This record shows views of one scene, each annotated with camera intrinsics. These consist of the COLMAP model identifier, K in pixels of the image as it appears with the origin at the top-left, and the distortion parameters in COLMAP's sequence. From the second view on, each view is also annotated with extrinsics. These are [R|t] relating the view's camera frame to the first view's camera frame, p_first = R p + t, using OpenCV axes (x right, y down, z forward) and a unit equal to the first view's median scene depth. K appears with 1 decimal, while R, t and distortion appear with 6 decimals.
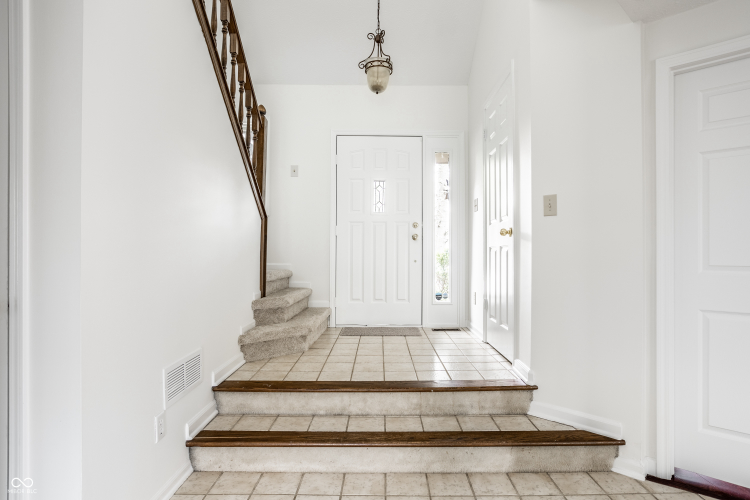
lens RADIAL K [[409.3, 0, 375.0], [0, 409.3, 250.0], [0, 0, 1]] dist [-0.036360, 0.000415]
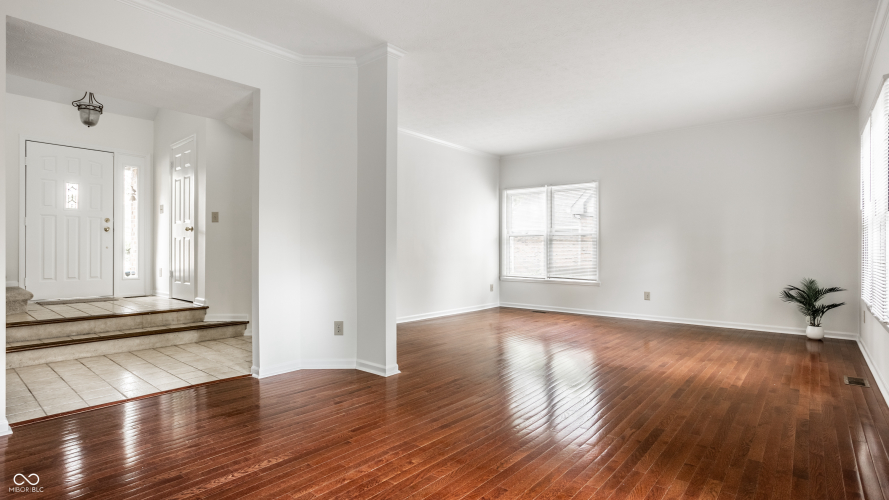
lens RADIAL K [[482.2, 0, 444.5], [0, 482.2, 250.0], [0, 0, 1]] dist [0.022784, 0.000895]
pose [[0.650617, 0.003335, 0.759398, -0.471615], [-0.006385, 0.999979, 0.001078, 0.032018], [-0.759379, -0.005550, 0.650625, -1.027509]]
